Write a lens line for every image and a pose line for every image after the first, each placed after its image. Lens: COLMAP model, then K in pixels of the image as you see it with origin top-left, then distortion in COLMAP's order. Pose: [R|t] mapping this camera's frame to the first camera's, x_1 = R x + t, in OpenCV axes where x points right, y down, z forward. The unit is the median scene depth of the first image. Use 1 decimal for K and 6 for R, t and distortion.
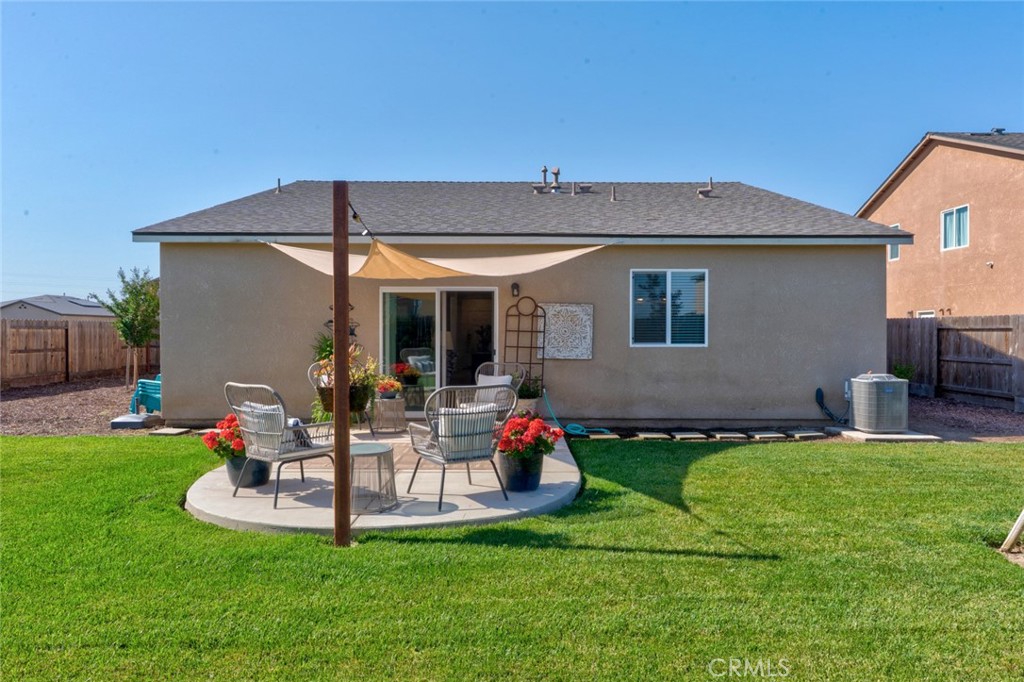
lens RADIAL K [[648.1, 0, 495.0], [0, 648.1, 343.1], [0, 0, 1]] dist [0.005456, 0.004856]
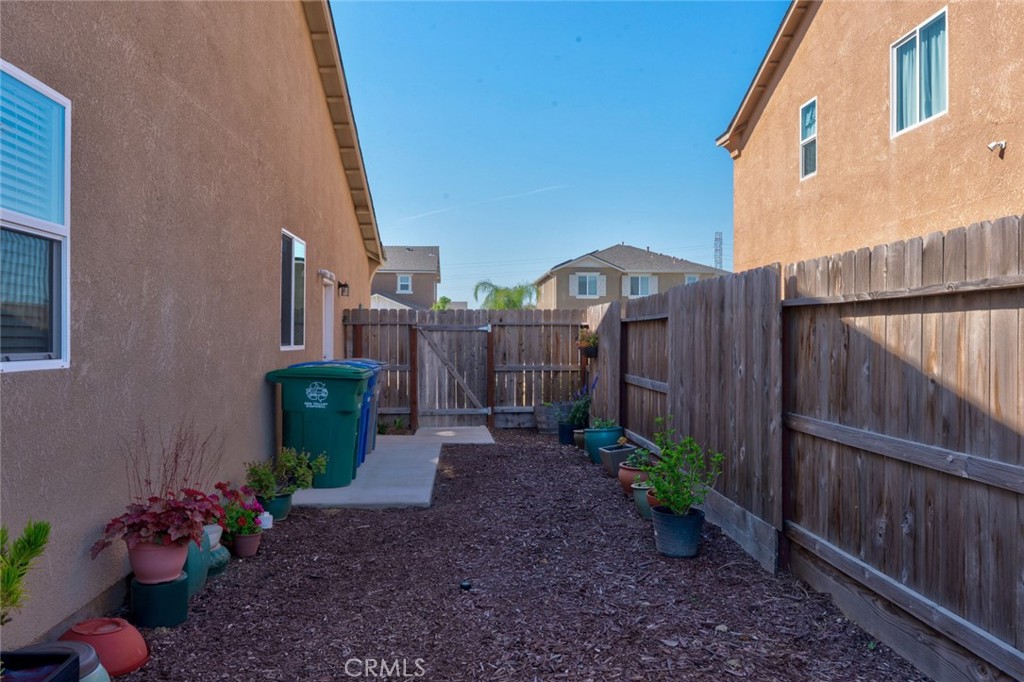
lens RADIAL K [[749.3, 0, 511.8], [0, 749.3, 342.8], [0, 0, 1]] dist [0.006430, -0.002692]
pose [[0.998825, -0.000930, 0.048459, 0.552083], [0.001566, 0.999913, -0.013095, -0.004604], [-0.048443, 0.013156, 0.998739, 0.700530]]
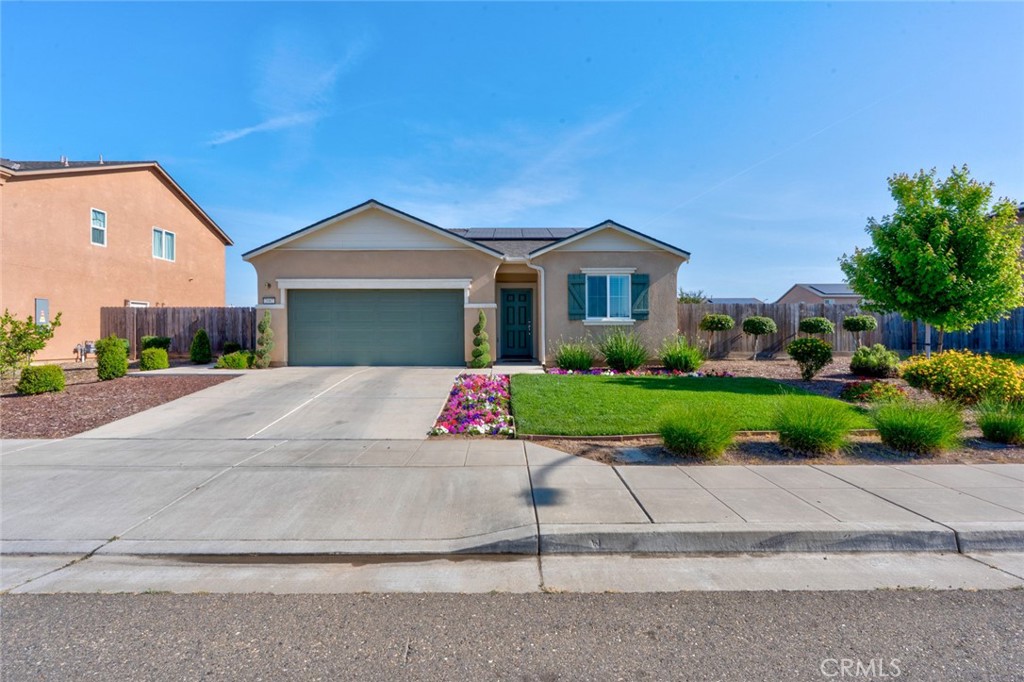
lens RADIAL K [[479.4, 0, 511.5], [0, 479.4, 336.4], [0, 0, 1]] dist [-0.002565, 0.001750]
pose [[-0.999974, -0.000361, 0.007252, -0.045585], [-0.000263, 0.999910, 0.013441, 0.004381], [-0.007256, 0.013438, -0.999883, 2.593983]]
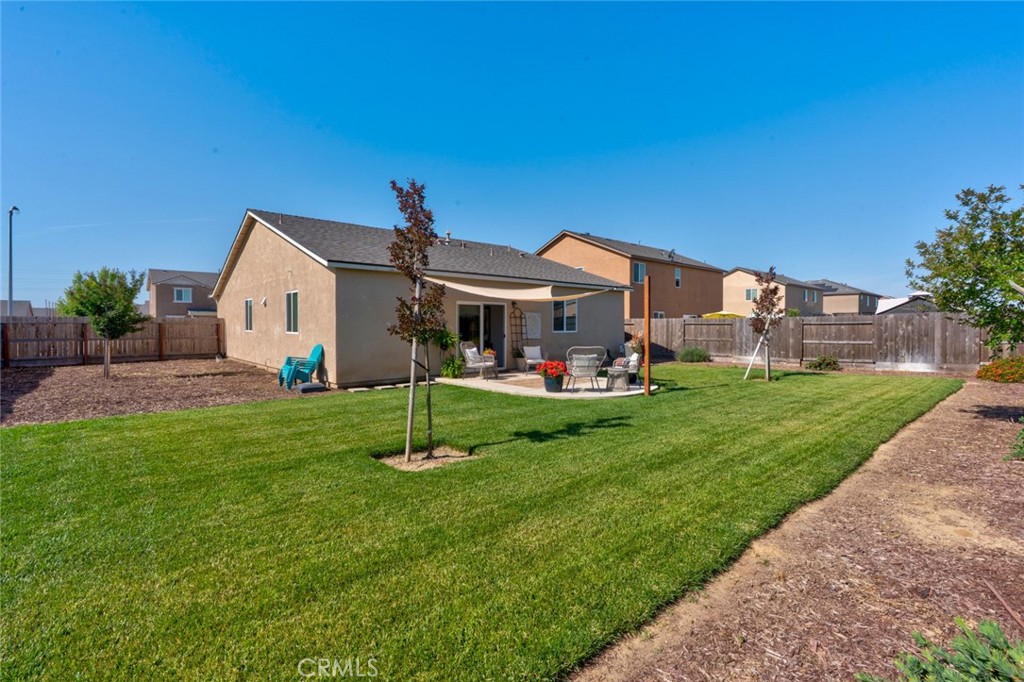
lens RADIAL K [[479.4, 0, 520.7], [0, 479.4, 331.4], [0, 0, 1]] dist [-0.002565, 0.001750]
pose [[0.750107, -0.009622, 0.661246, -0.656115], [0.011797, 0.999930, 0.001167, -0.000832], [-0.661211, 0.006926, 0.750168, -0.088605]]
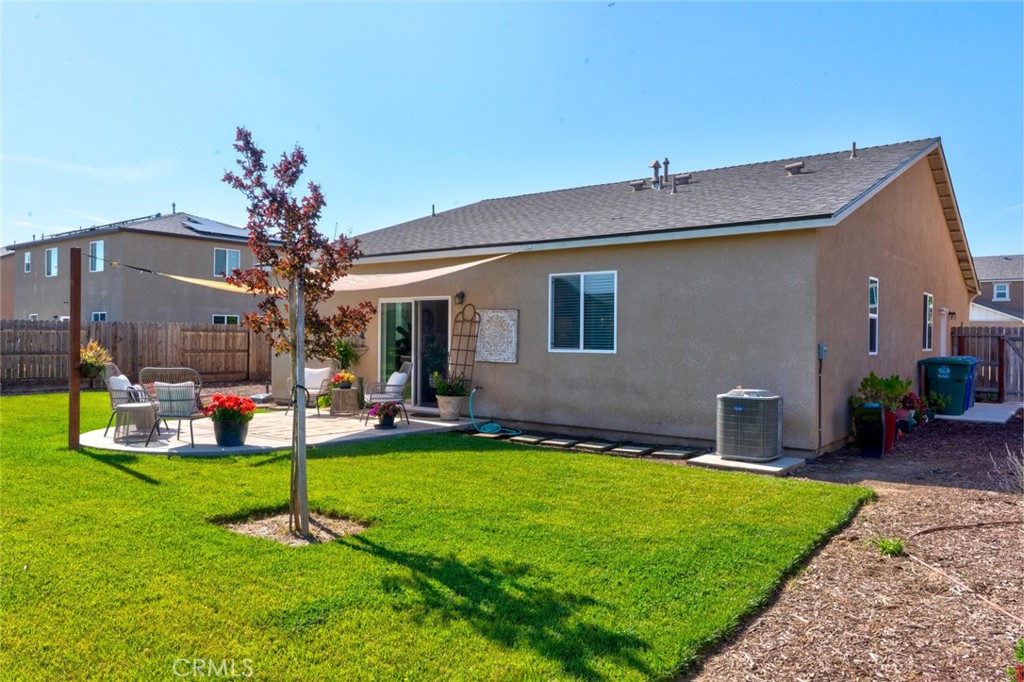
lens RADIAL K [[749.3, 0, 510.0], [0, 749.3, 334.6], [0, 0, 1]] dist [0.006430, -0.002692]
pose [[0.779022, 0.003757, -0.626986, 0.628902], [-0.019282, 0.999653, -0.017968, 0.000815], [0.626701, 0.026087, 0.778823, 0.043181]]
